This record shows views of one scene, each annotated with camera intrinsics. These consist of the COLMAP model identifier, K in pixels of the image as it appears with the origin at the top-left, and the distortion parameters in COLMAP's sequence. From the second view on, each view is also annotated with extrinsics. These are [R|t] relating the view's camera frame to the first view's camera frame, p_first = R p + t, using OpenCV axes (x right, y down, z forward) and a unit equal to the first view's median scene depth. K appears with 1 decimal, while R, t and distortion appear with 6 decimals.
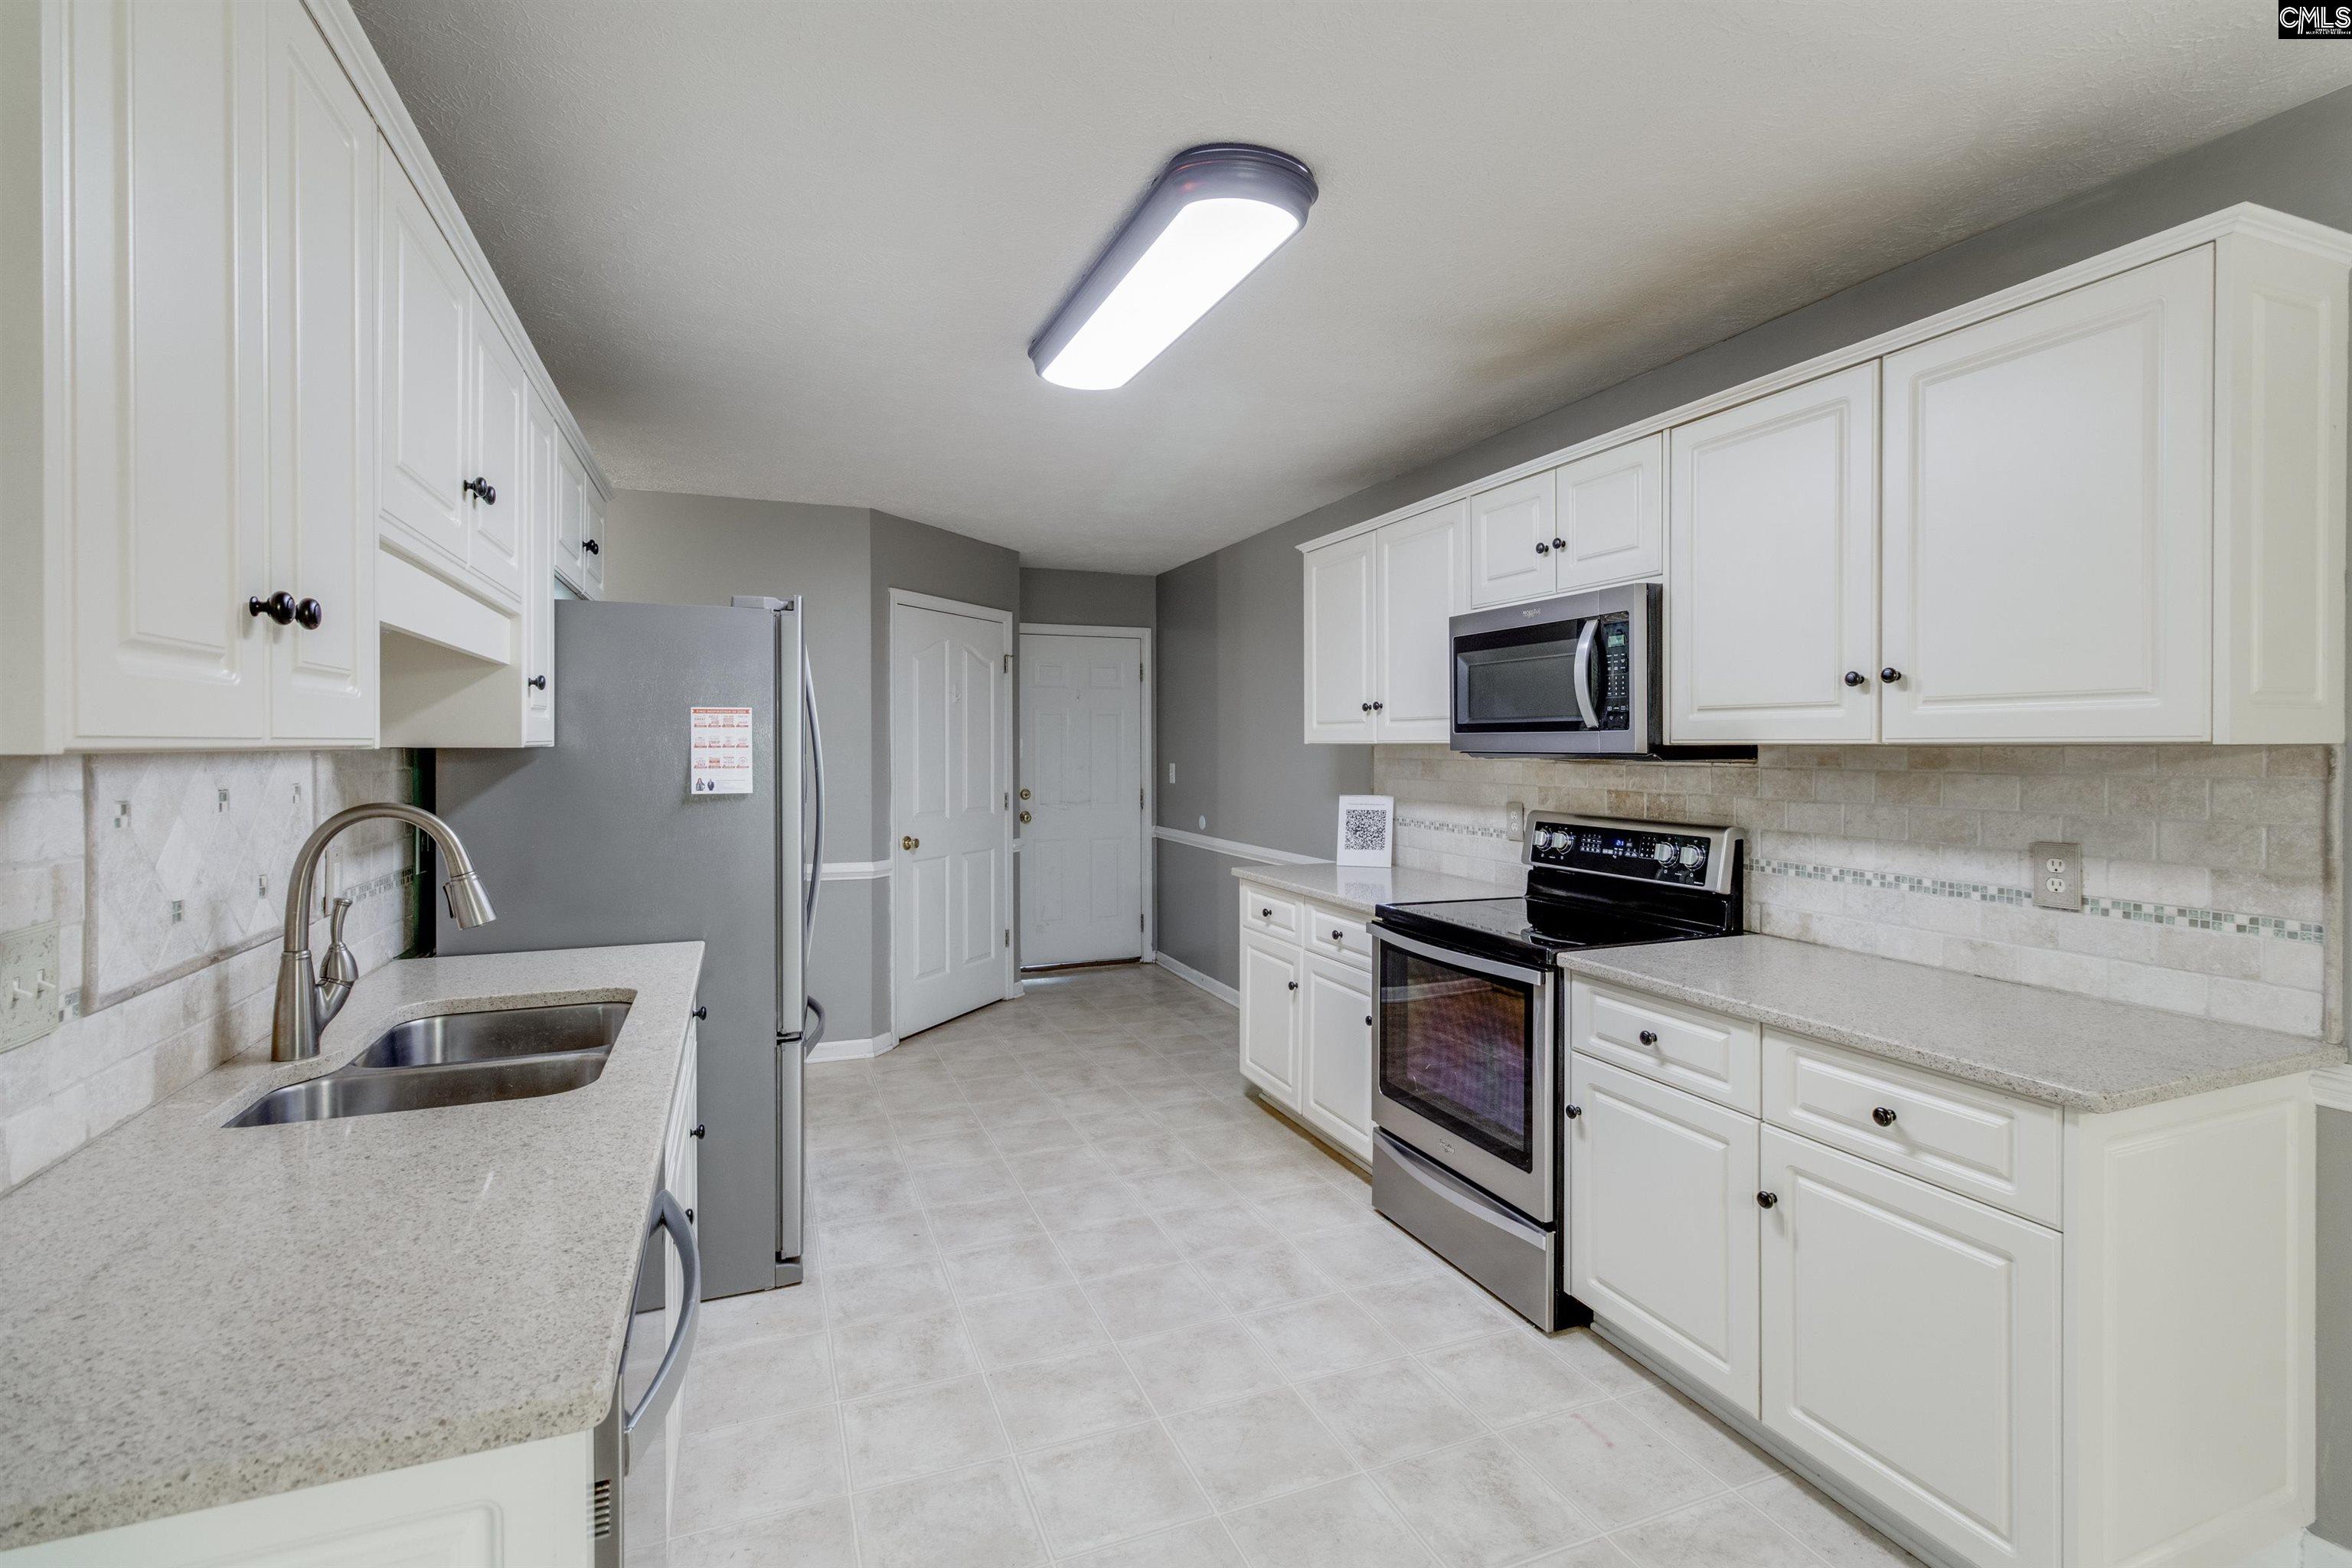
lens RADIAL K [[1085.6, 0, 1194.7], [0, 1085.6, 753.0], [0, 0, 1]] dist [0.000467, 0.001423]
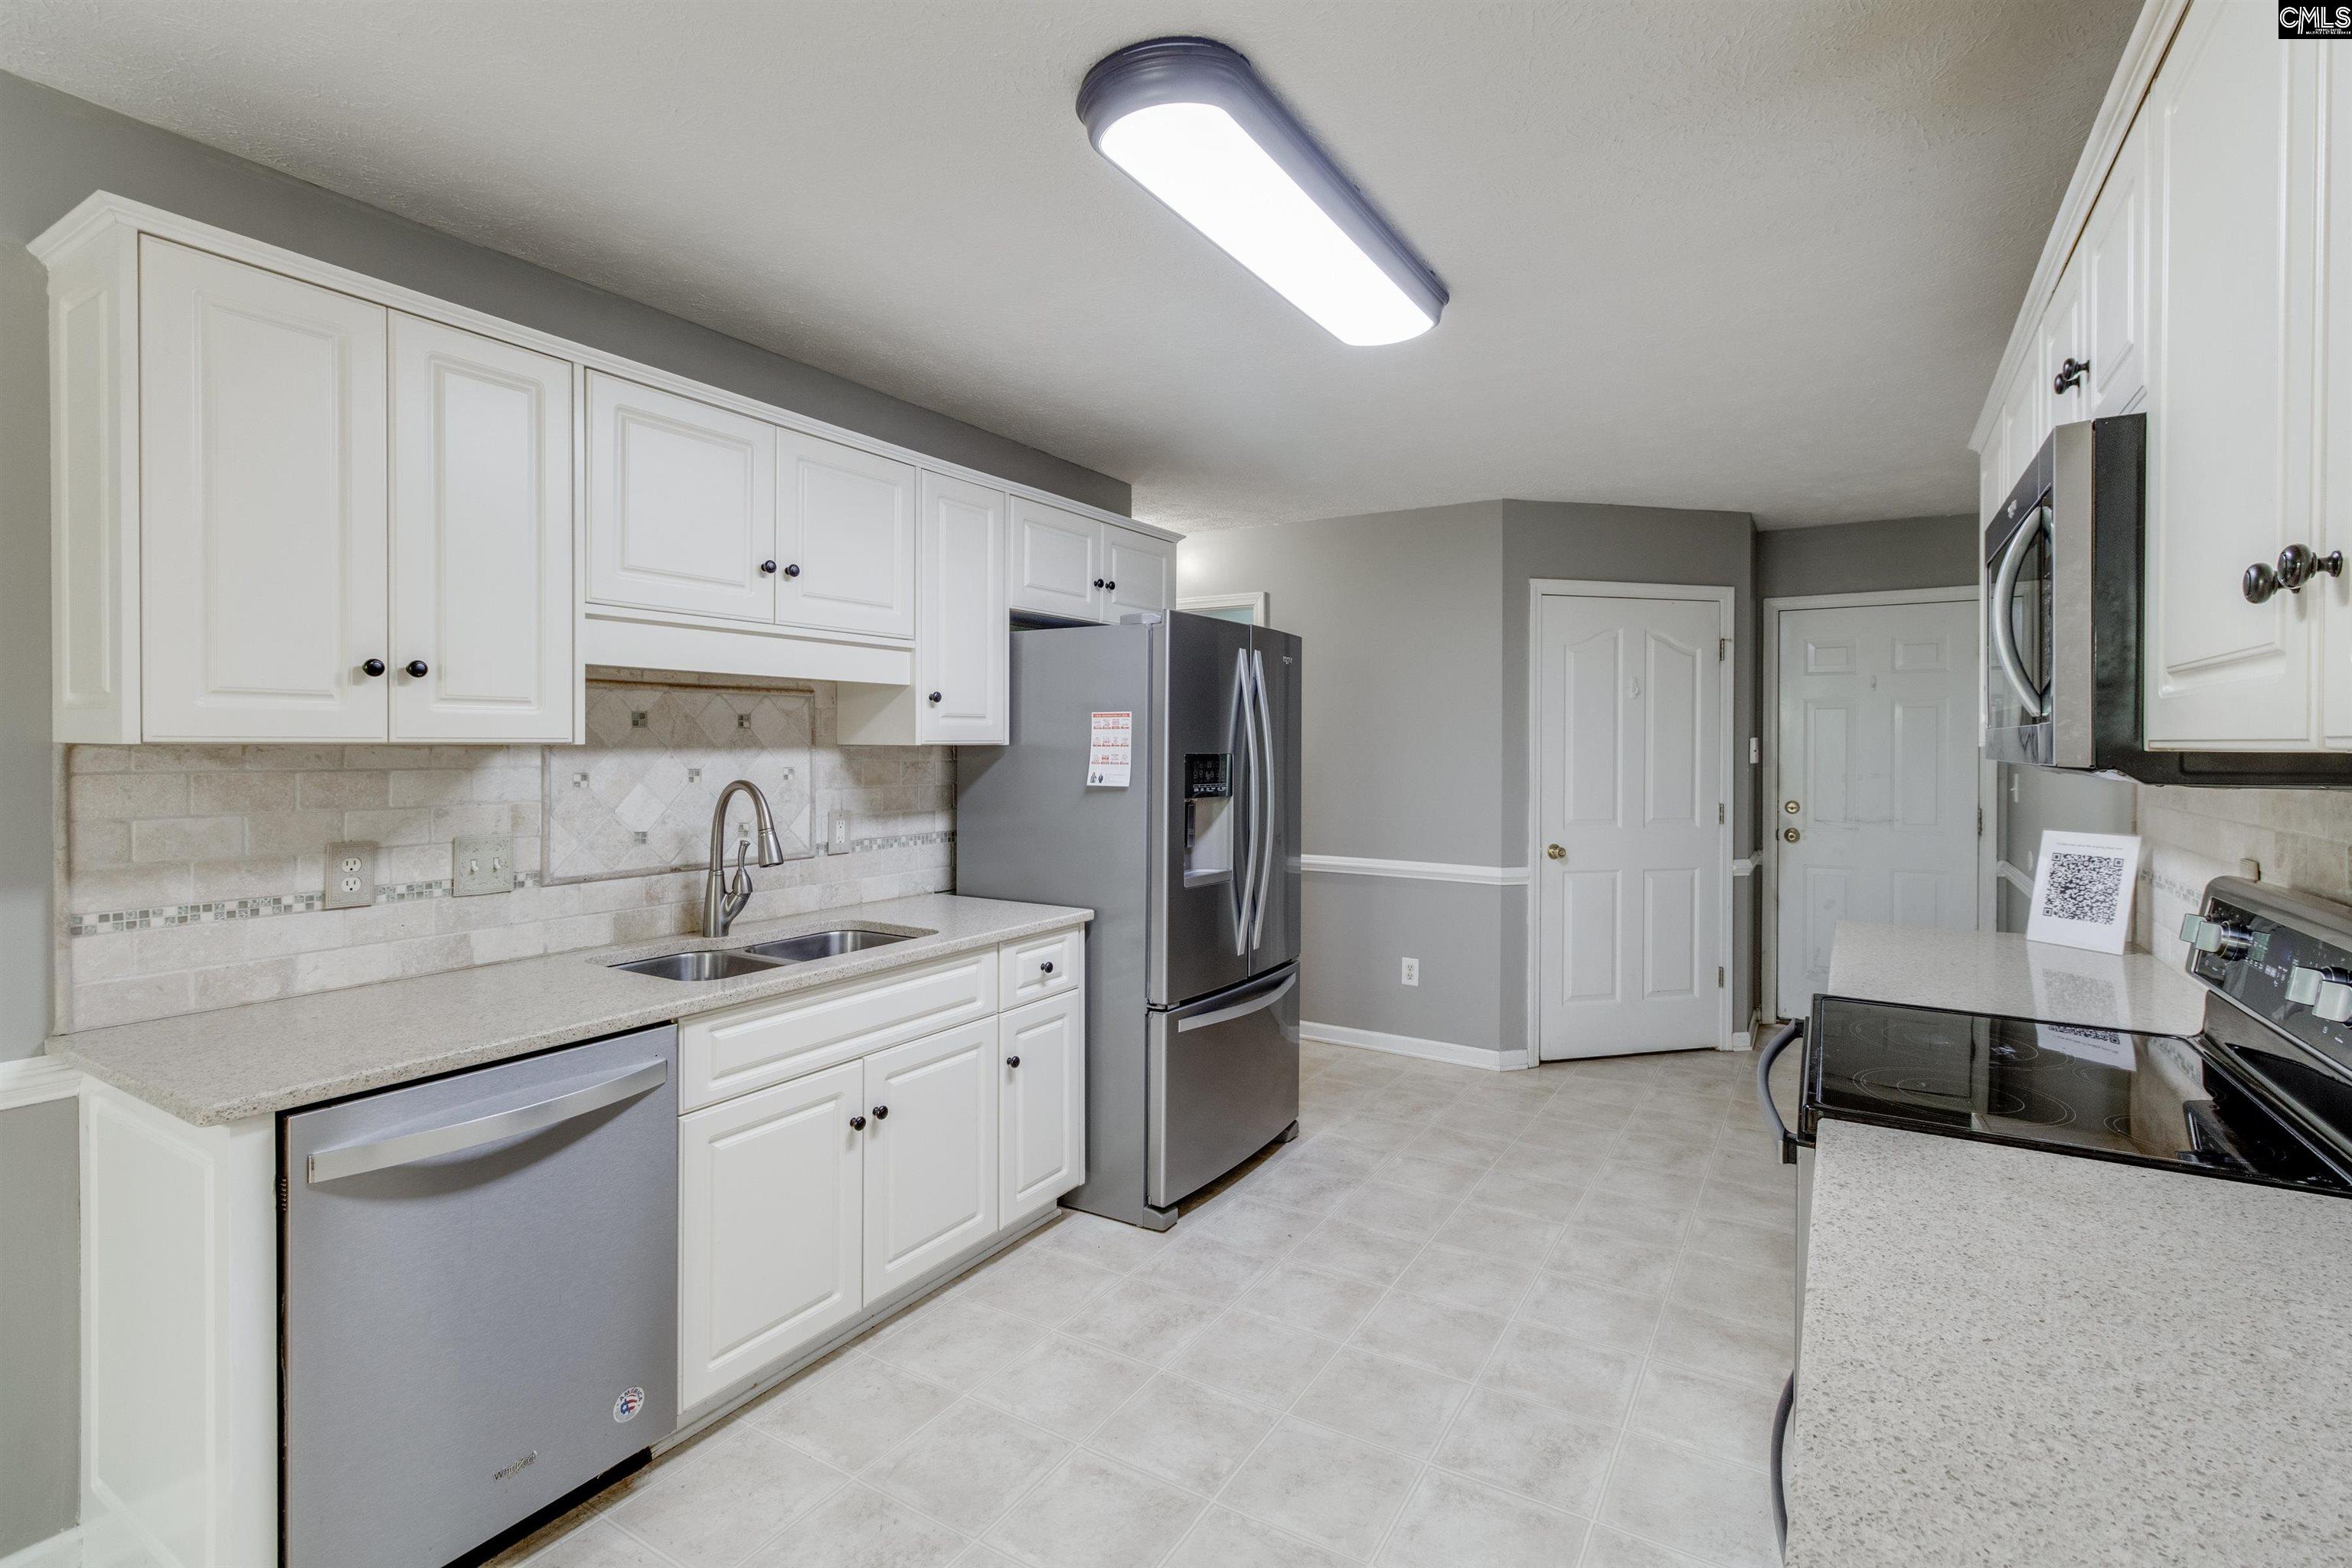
lens RADIAL K [[1085.6, 0, 1192.4], [0, 1085.6, 751.5], [0, 0, 1]] dist [0.000467, 0.001423]
pose [[0.597867, 0.008650, -0.801549, 0.521435], [-0.010147, 0.999943, 0.003222, -0.004069], [0.801531, 0.006207, 0.597921, 0.351587]]
